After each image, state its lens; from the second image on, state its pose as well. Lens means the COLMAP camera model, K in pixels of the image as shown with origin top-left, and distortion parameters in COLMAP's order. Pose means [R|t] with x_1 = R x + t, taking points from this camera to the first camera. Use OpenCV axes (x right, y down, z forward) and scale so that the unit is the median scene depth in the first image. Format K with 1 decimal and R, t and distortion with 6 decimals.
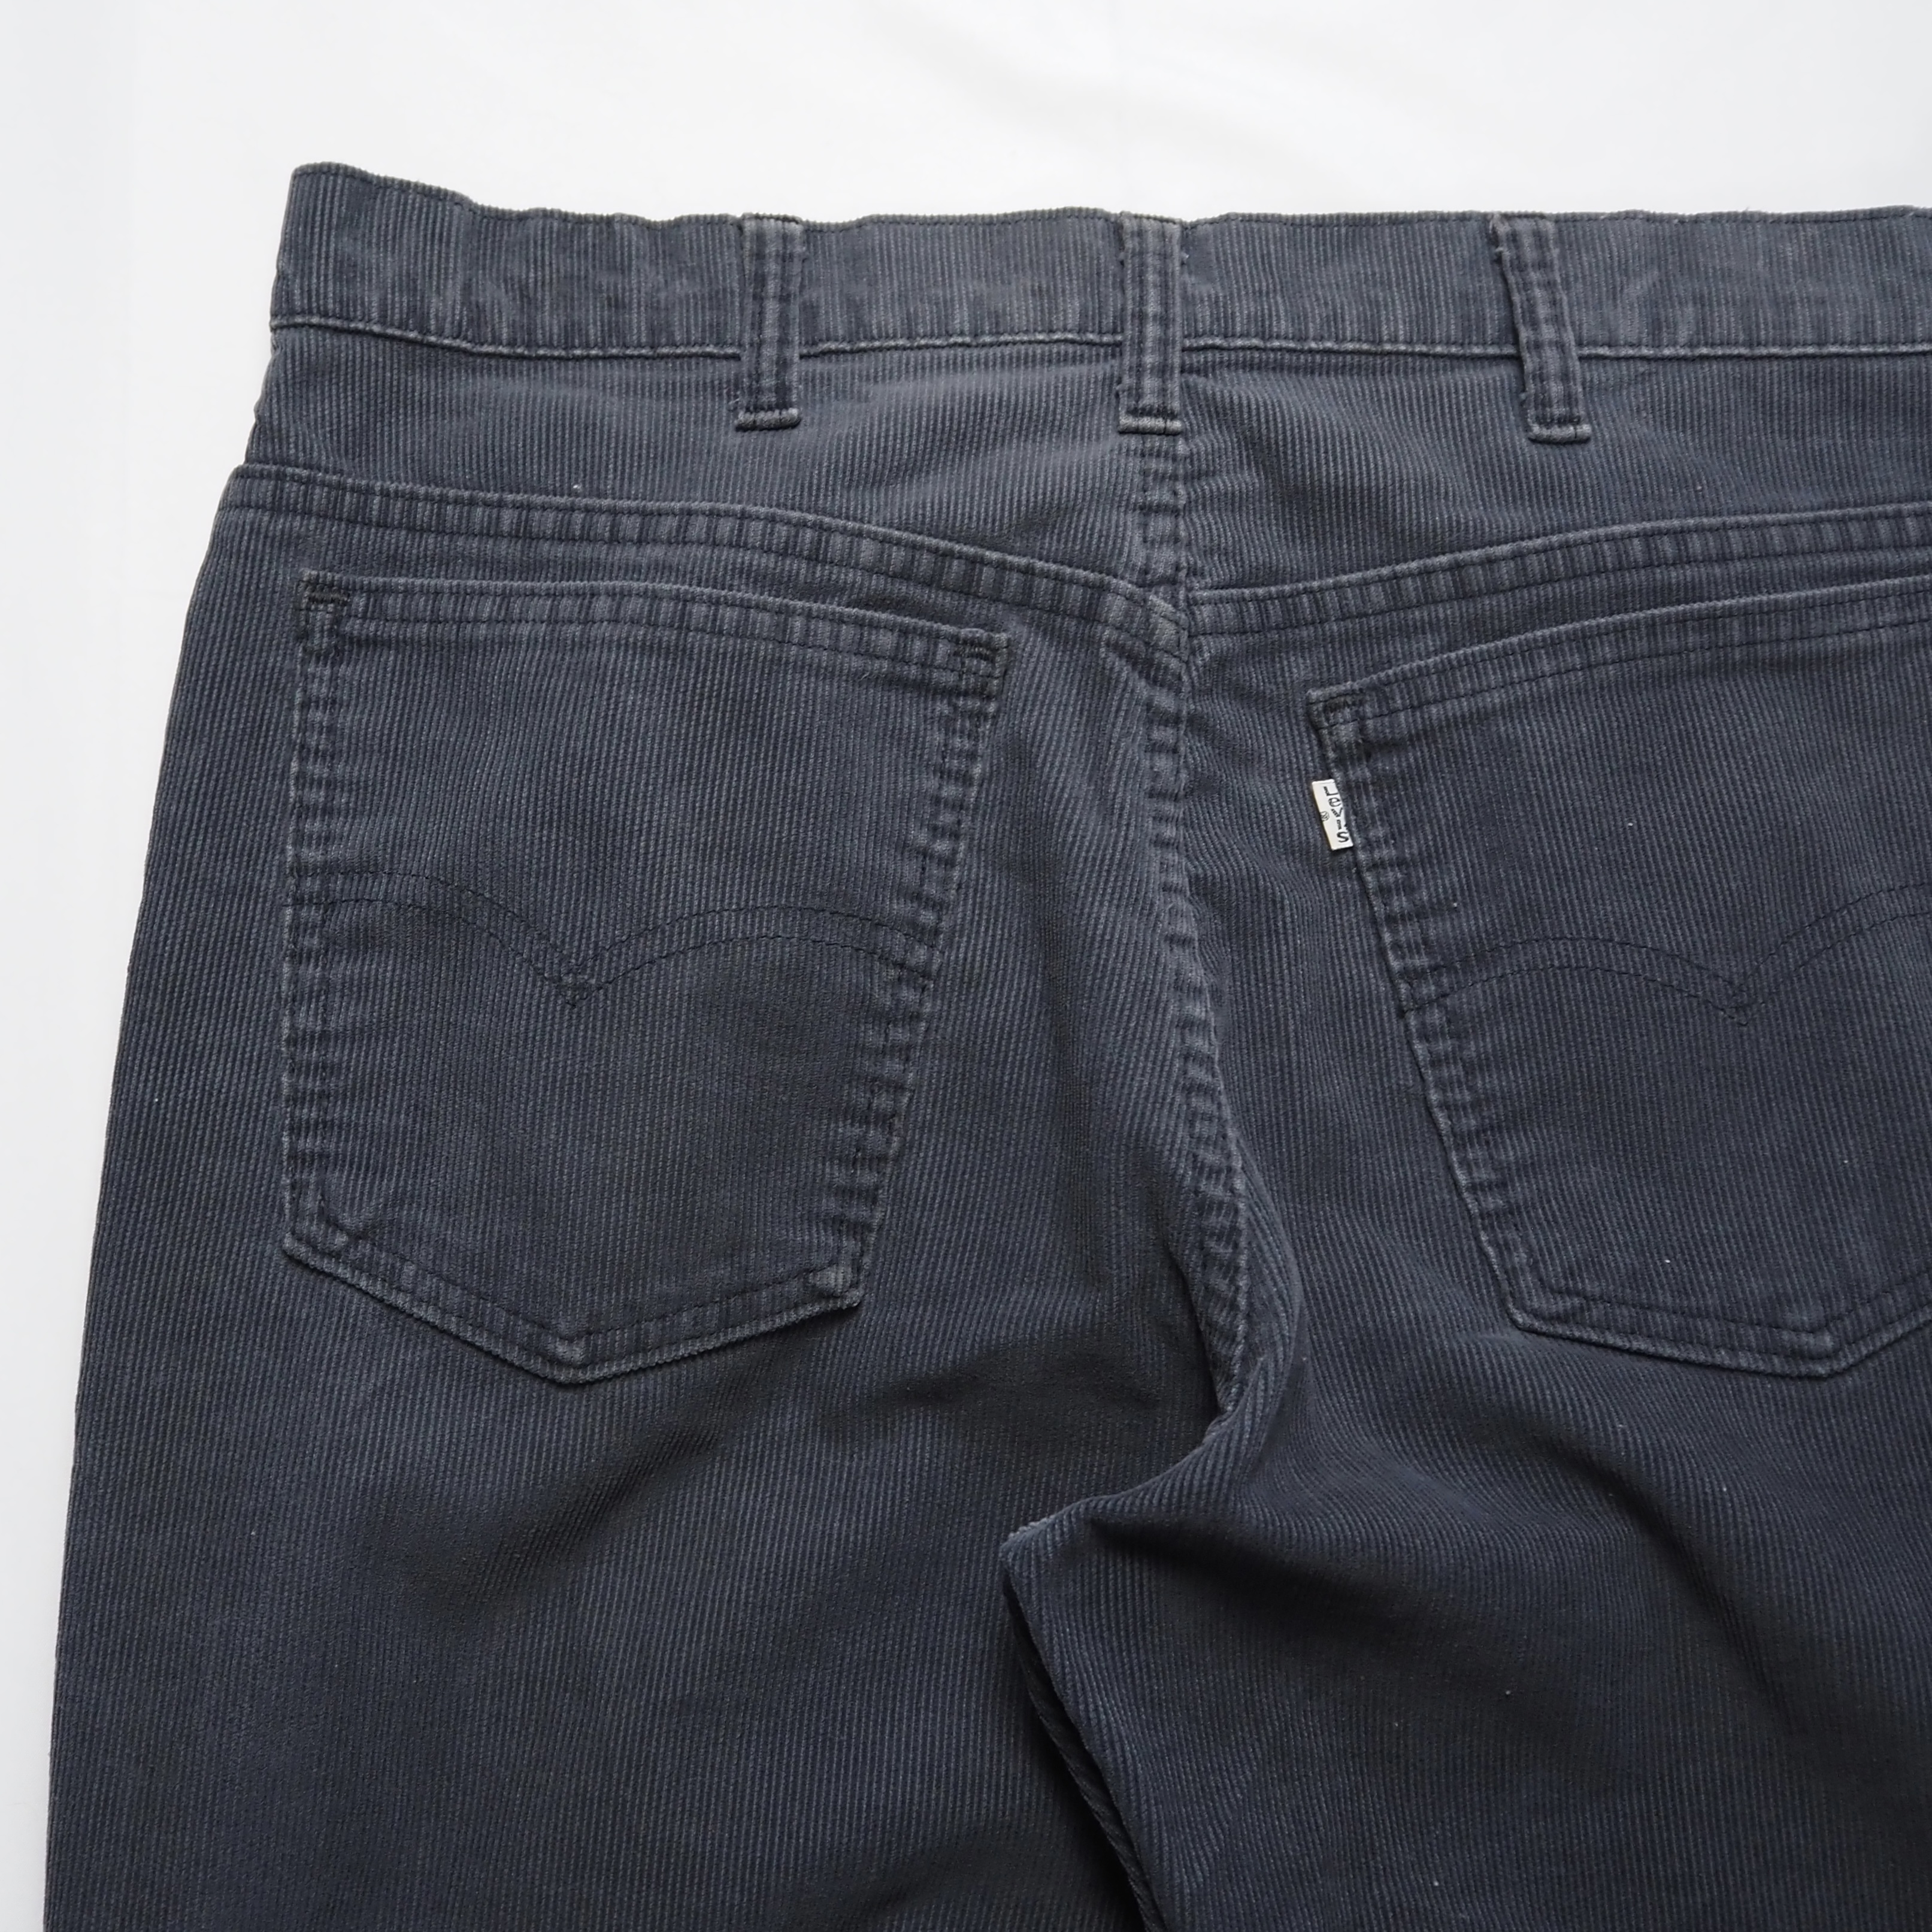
lens RADIAL K [[2601.7, 0, 782.8], [0, 2601.7, 851.3], [0, 0, 1]] dist [-0.038095, 0.000000]
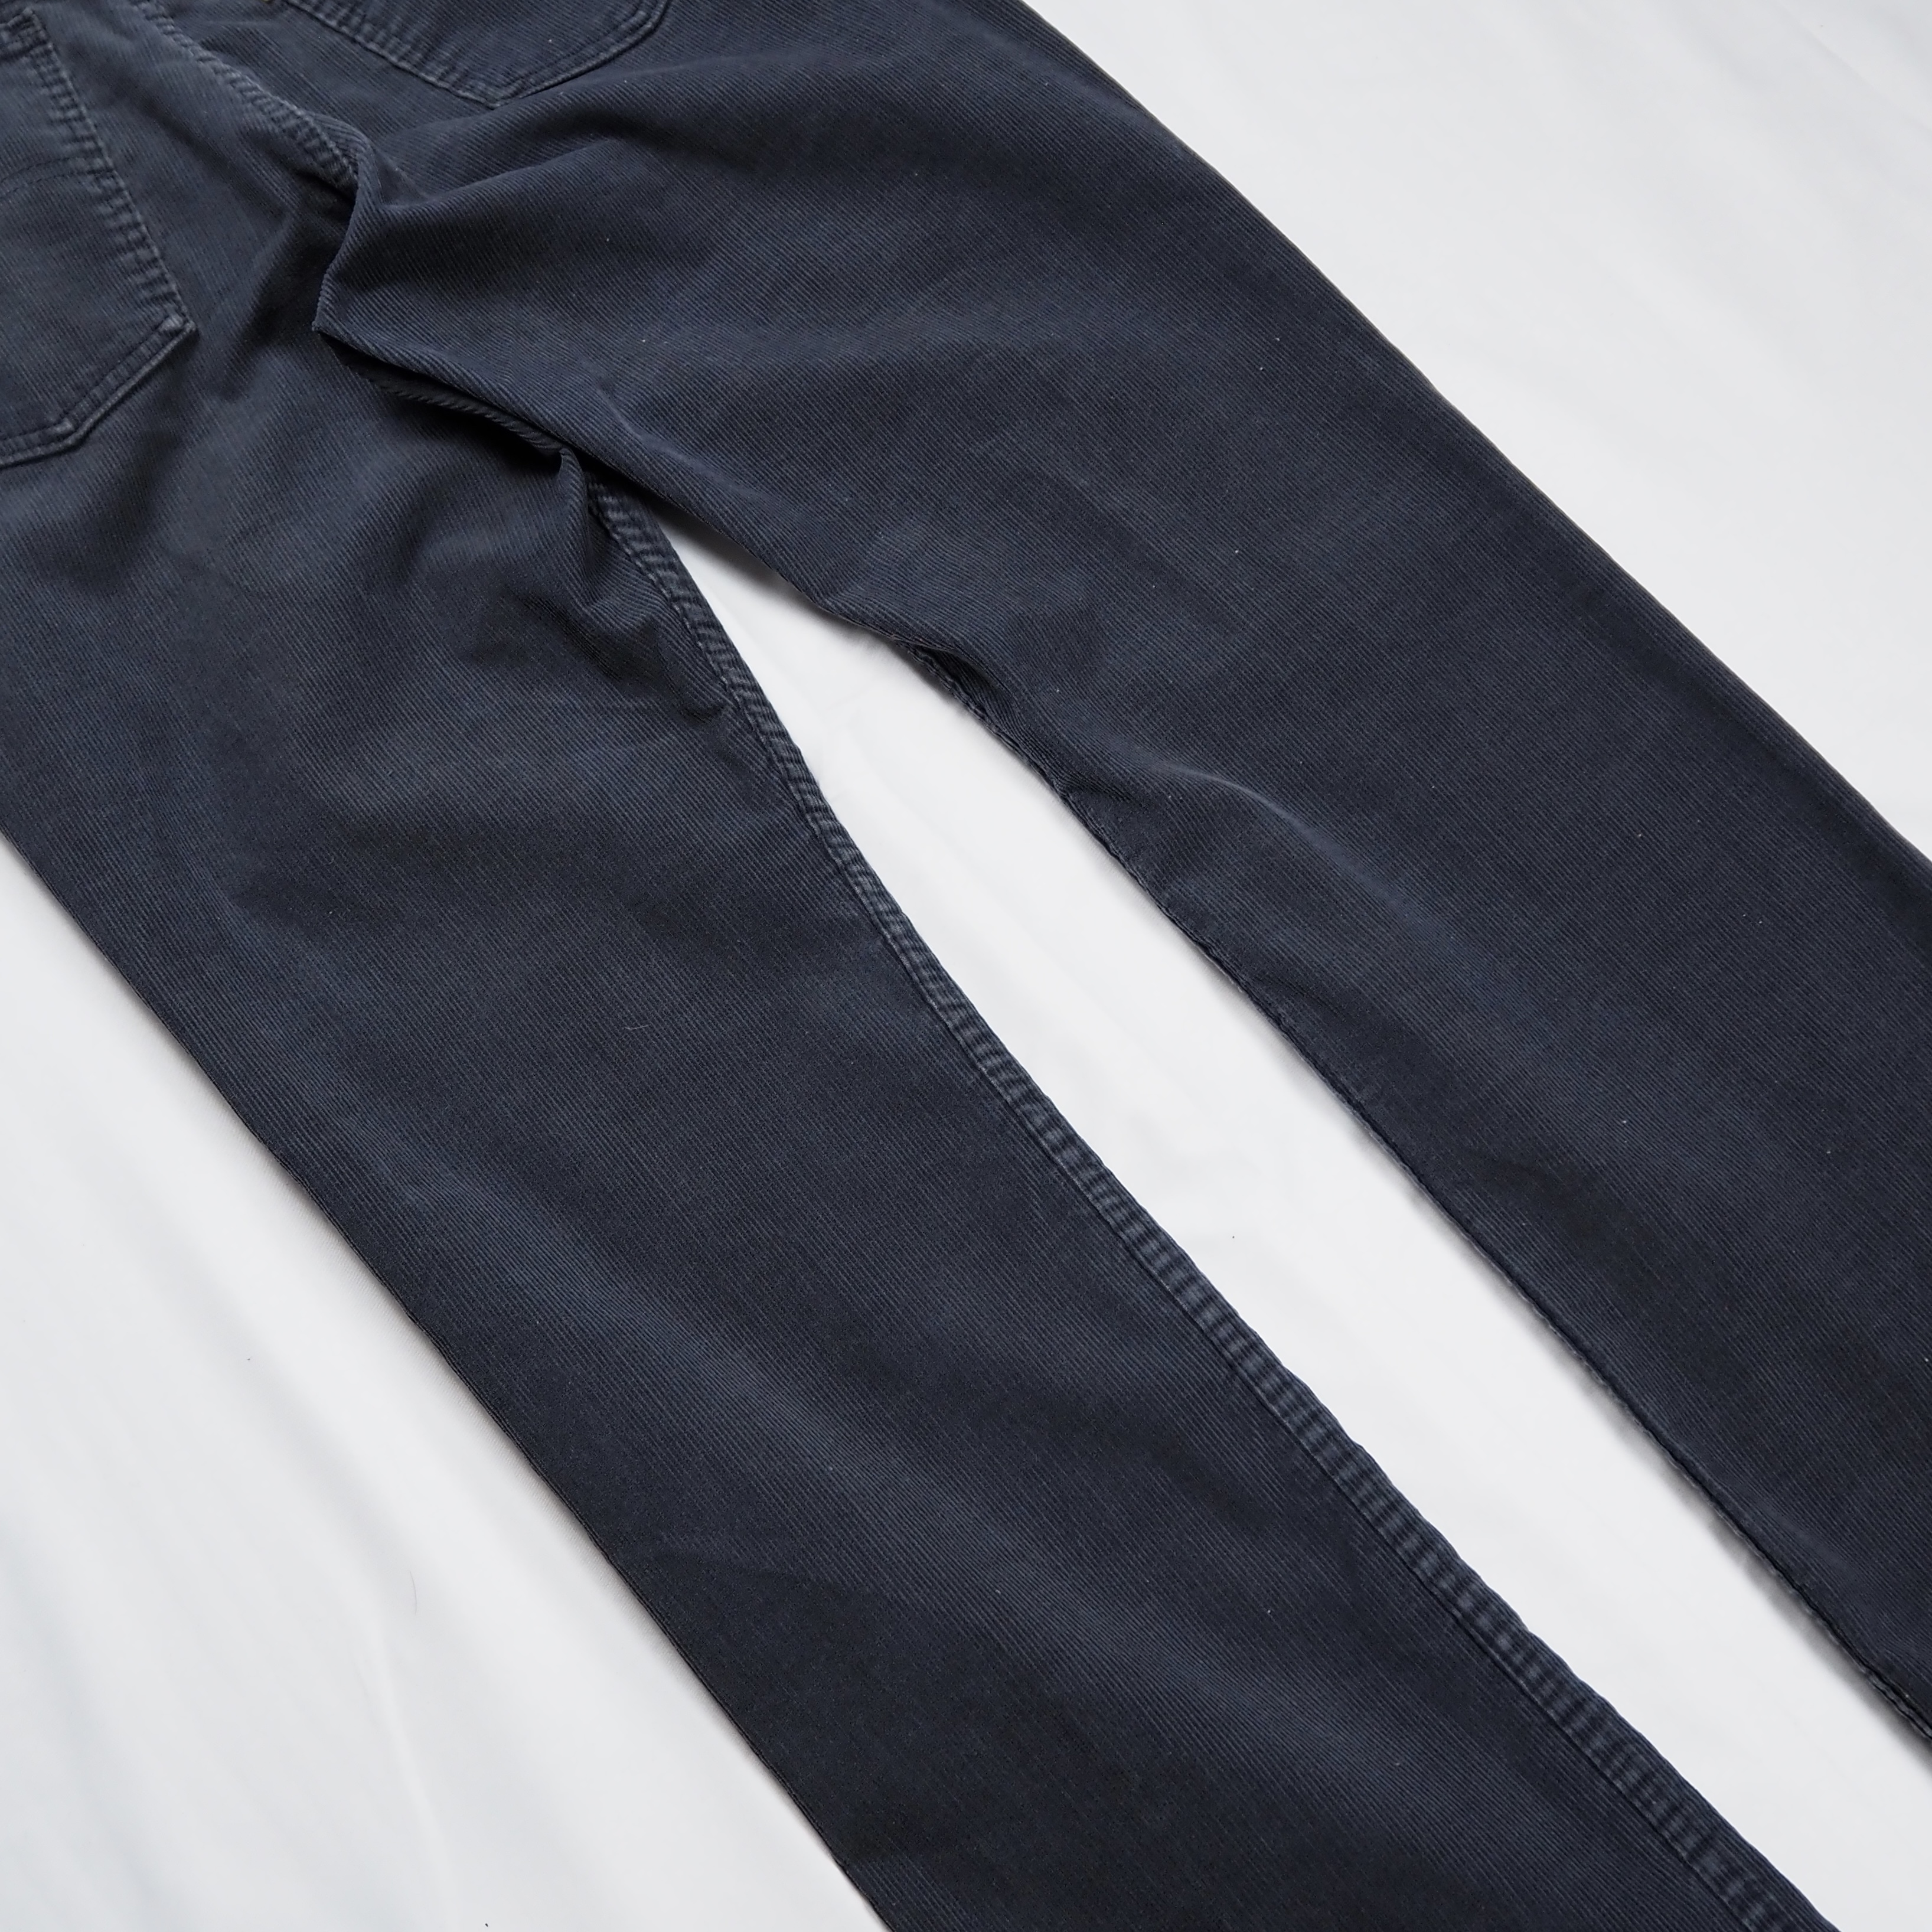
lens RADIAL K [[2601.7, 0, 993.0], [0, 2601.7, 950.9], [0, 0, 1]] dist [-0.038095, 0.000000]
pose [[0.746733, -0.637009, 0.191335, -0.162922], [0.655991, 0.752856, -0.053700, 0.904050], [-0.109841, 0.165614, 0.980055, -0.648473]]
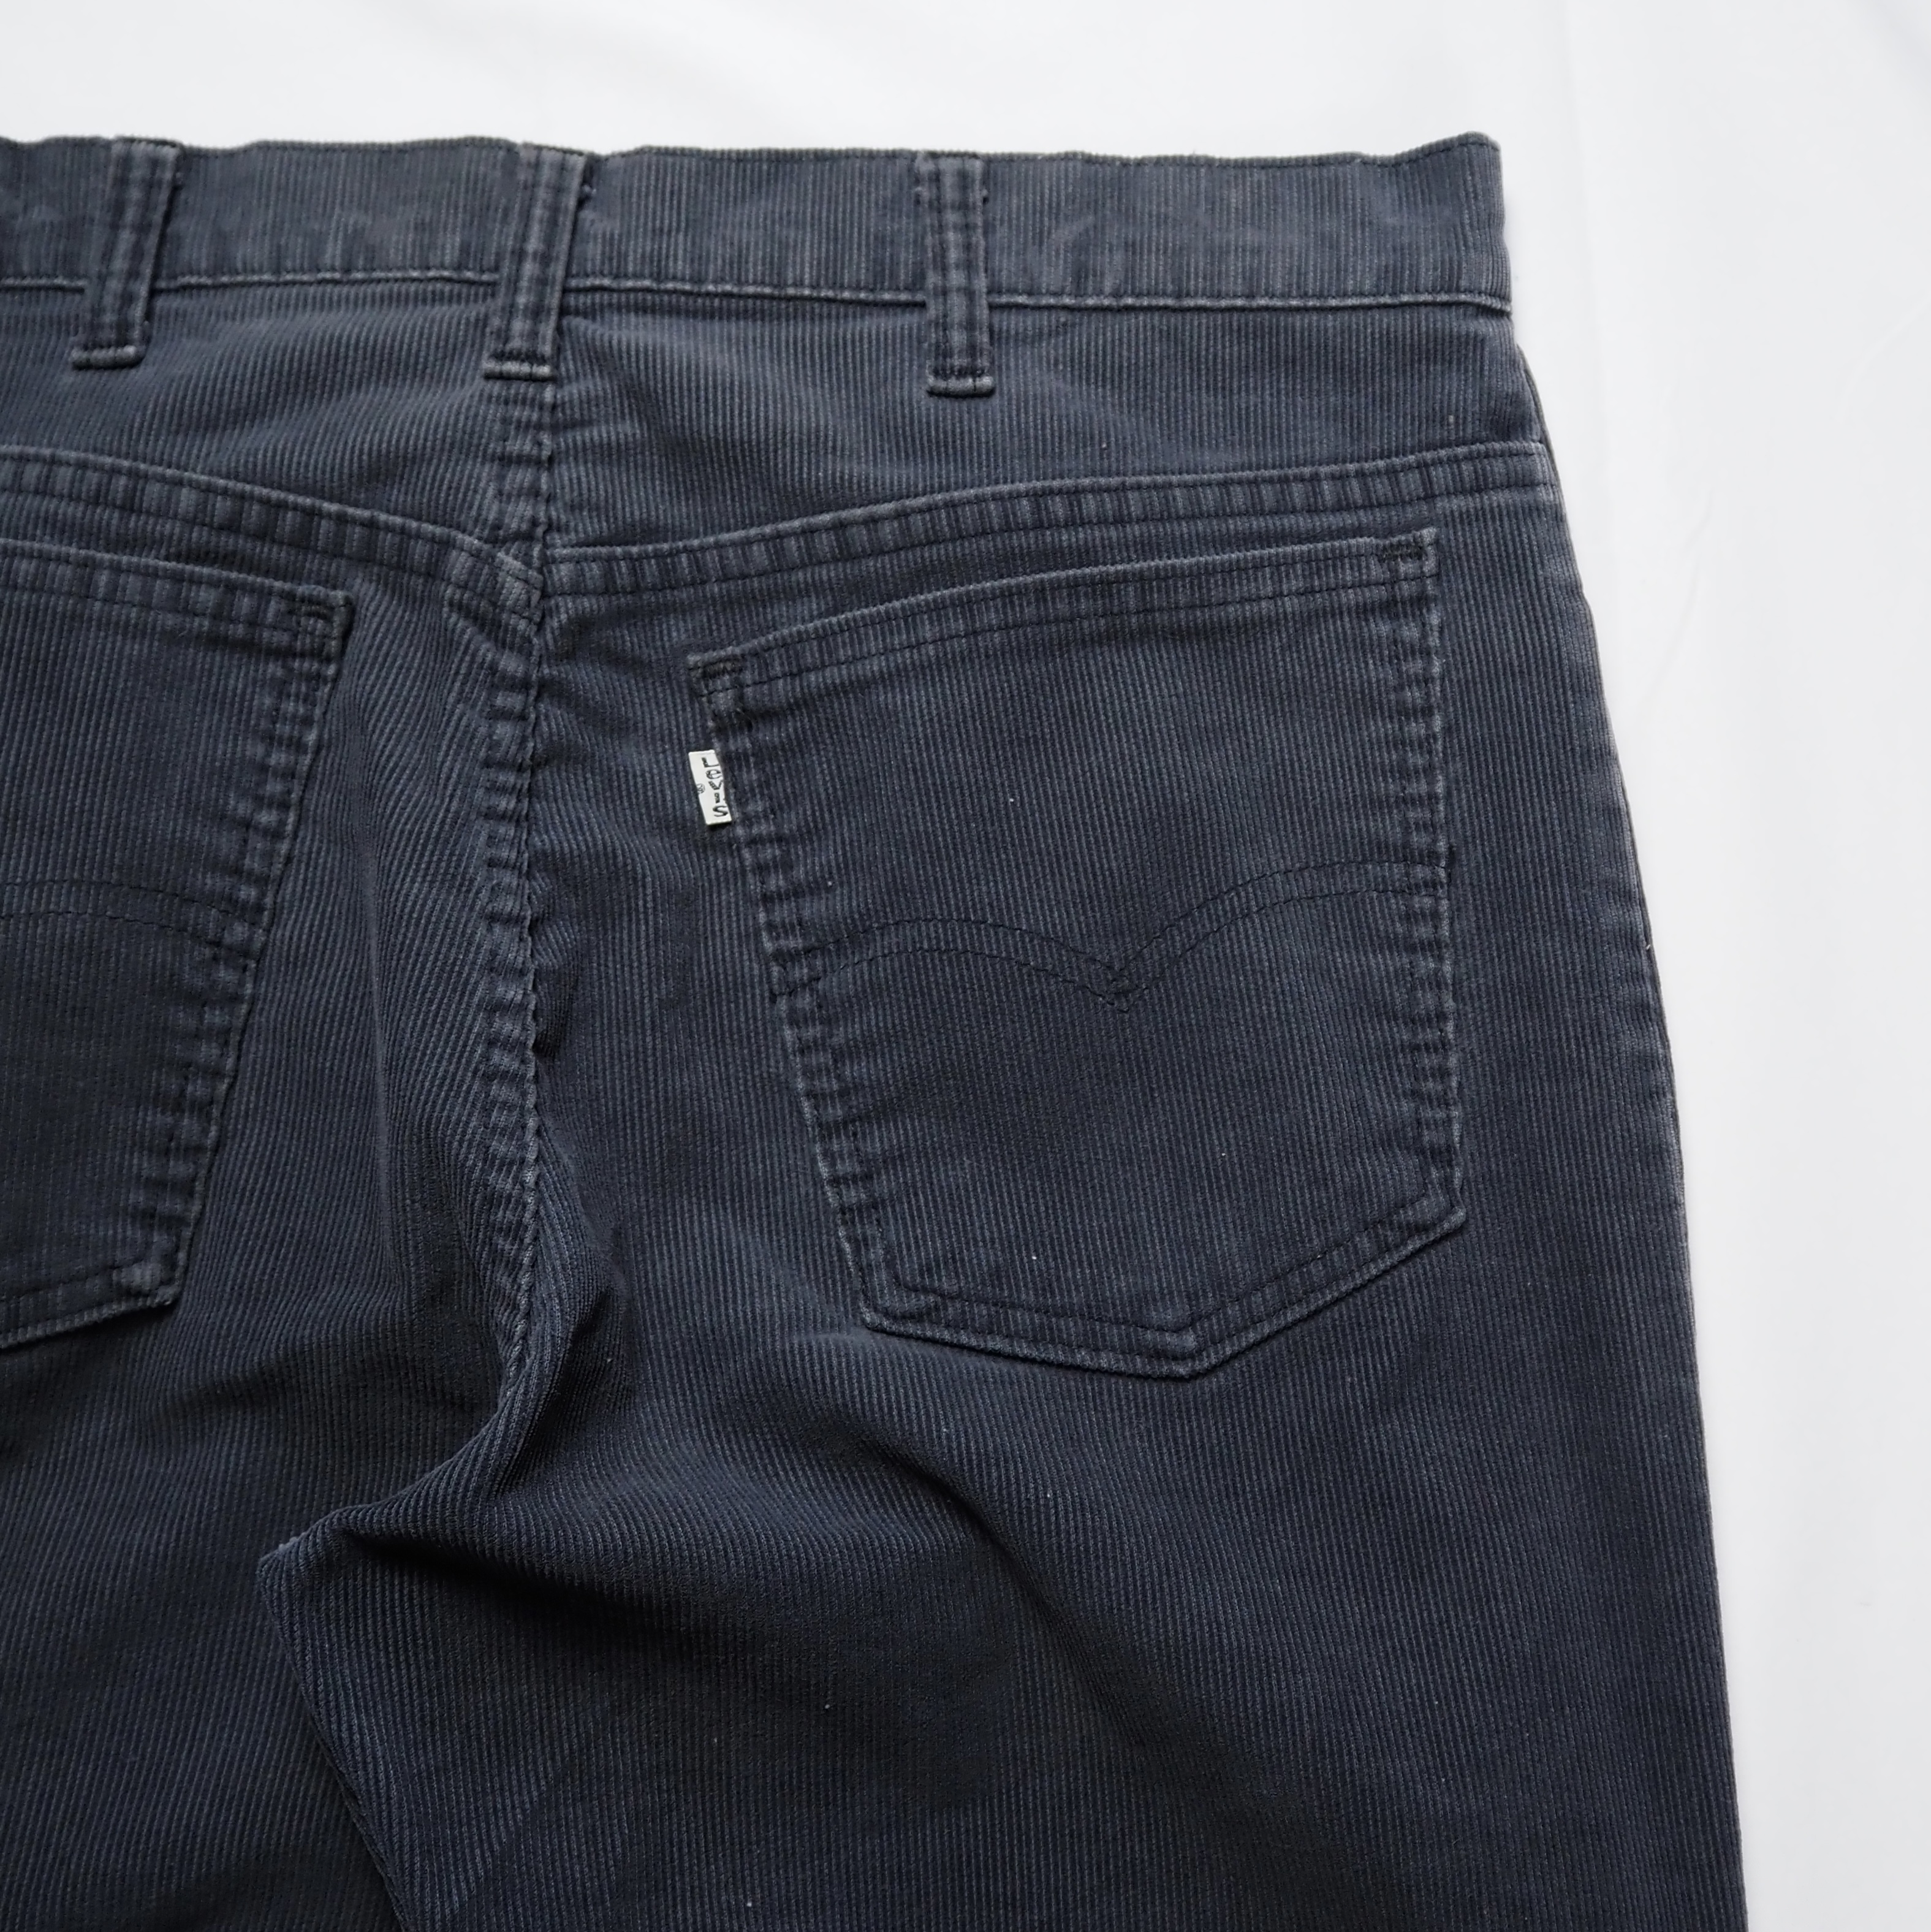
lens RADIAL K [[2601.4, 0, 1184.6], [0, 2601.4, 940.9], [0, 0, 1]] dist [-0.038095, 0.000000]
pose [[0.997189, 0.005008, 0.074755, 0.319962], [-0.008095, 0.999124, 0.041054, 0.001558], [-0.074484, -0.041544, 0.996357, 0.042399]]
